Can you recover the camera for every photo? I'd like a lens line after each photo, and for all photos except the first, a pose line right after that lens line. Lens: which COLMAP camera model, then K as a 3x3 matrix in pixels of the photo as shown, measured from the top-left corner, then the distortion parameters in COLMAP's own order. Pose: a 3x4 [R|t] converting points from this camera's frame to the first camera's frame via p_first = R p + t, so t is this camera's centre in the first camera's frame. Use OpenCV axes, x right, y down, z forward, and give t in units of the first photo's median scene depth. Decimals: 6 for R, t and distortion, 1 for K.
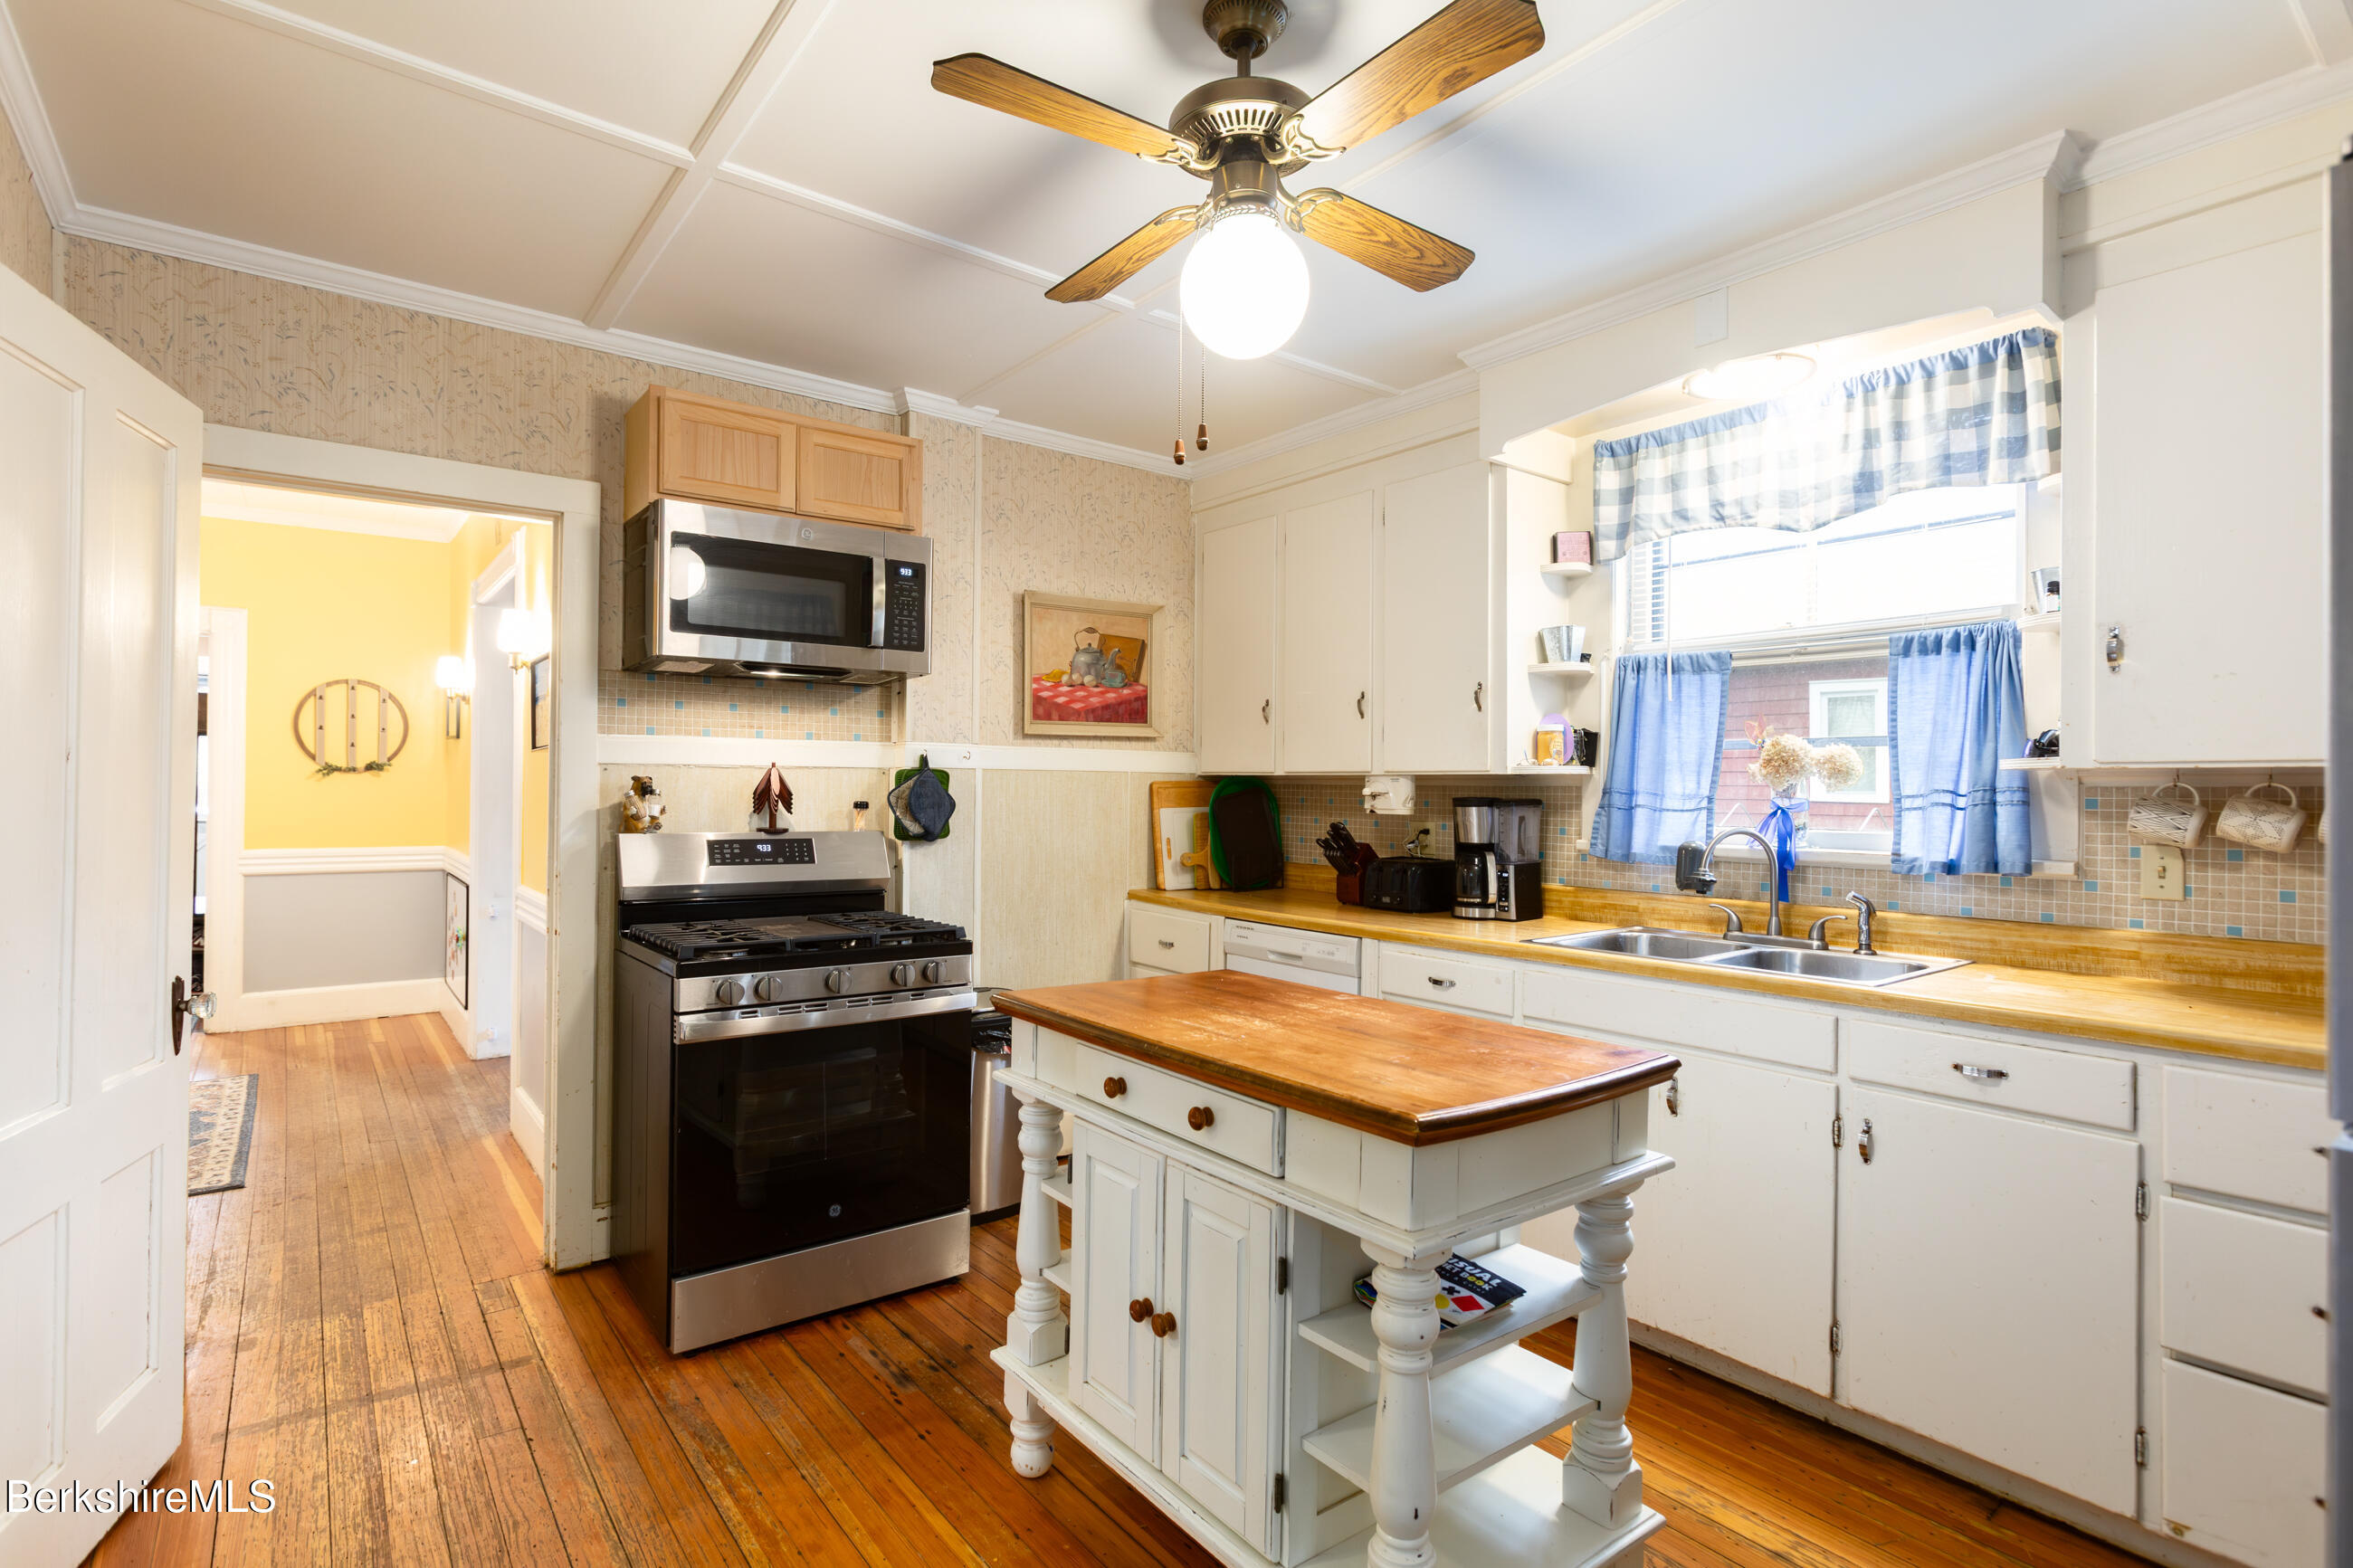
lens RADIAL K [[1143.7, 0, 1155.7], [0, 1143.7, 787.4], [0, 0, 1]] dist [-0.009398, 0.004055]
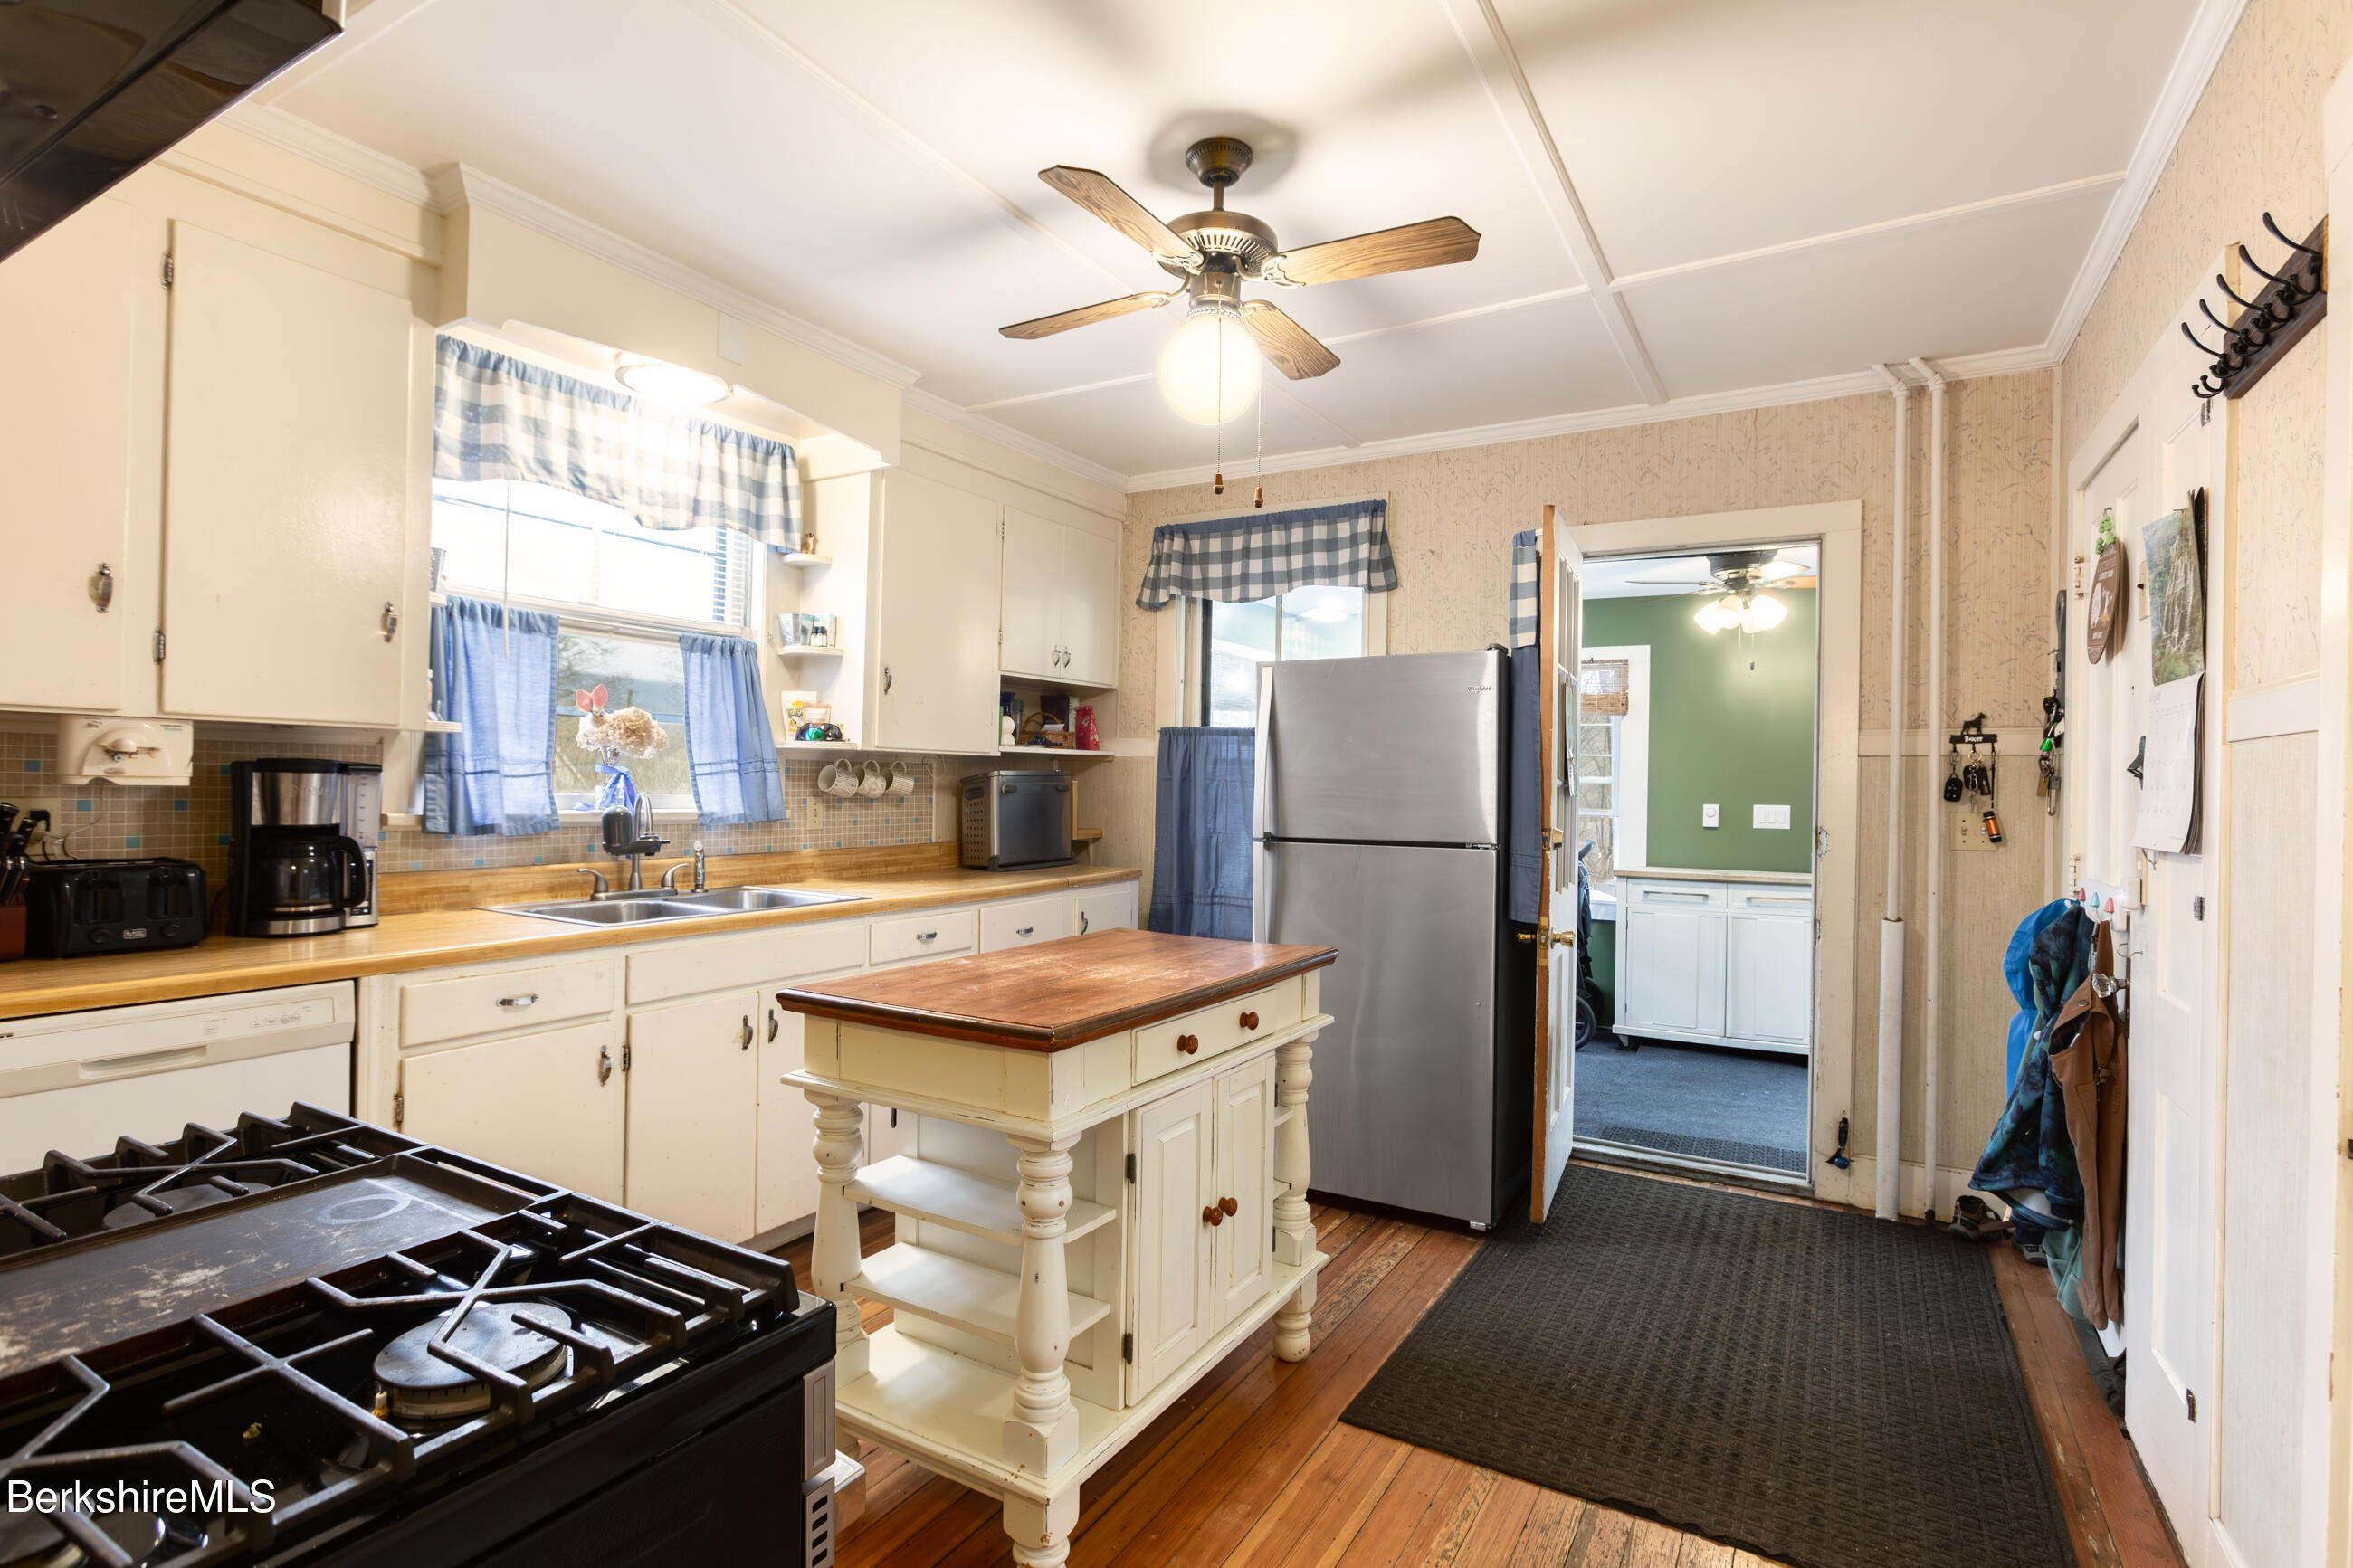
lens RADIAL K [[1143.7, 0, 1170.5], [0, 1143.7, 782.3], [0, 0, 1]] dist [-0.009398, 0.004055]
pose [[-0.375806, -0.013817, 0.926595, -0.620308], [-0.024042, 0.999698, 0.005157, 0.007698], [-0.926386, -0.020339, -0.376025, 0.869618]]
